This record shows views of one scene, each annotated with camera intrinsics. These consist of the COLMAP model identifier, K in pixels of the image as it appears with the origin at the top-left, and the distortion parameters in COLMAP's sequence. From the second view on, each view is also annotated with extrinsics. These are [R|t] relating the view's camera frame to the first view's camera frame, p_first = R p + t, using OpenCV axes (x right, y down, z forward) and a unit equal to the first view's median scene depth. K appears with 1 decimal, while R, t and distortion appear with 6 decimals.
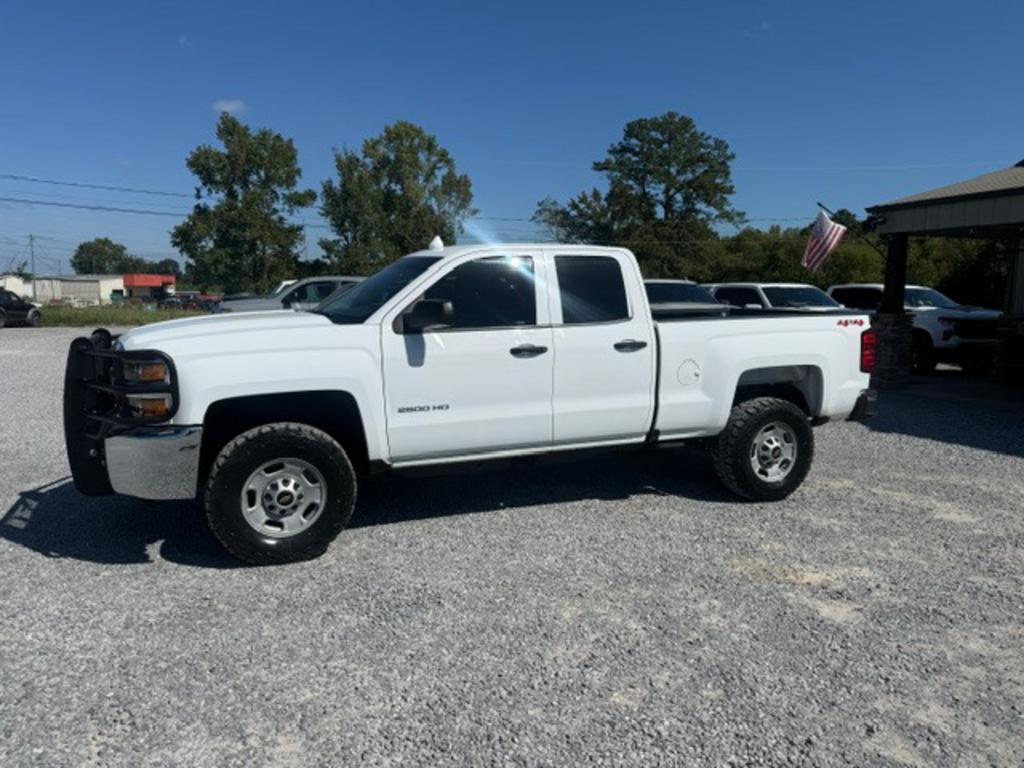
lens RADIAL K [[726.3, 0, 512.2], [0, 726.3, 393.7], [0, 0, 1]] dist [0.024594, -0.034454]
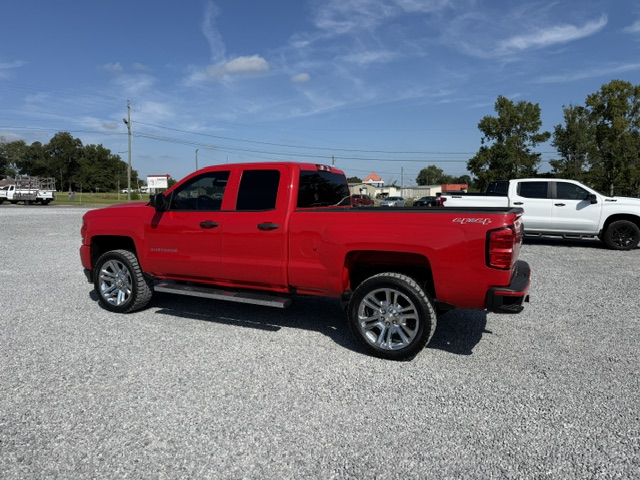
lens RADIAL K [[453.9, 0, 319.9], [0, 453.9, 247.6], [0, 0, 1]] dist [0.024594, -0.034454]
pose [[0.738171, 0.058187, -0.672099, 0.064494], [-0.070134, 0.997494, 0.009329, 0.018474], [0.670958, 0.040250, 0.740402, -0.138376]]
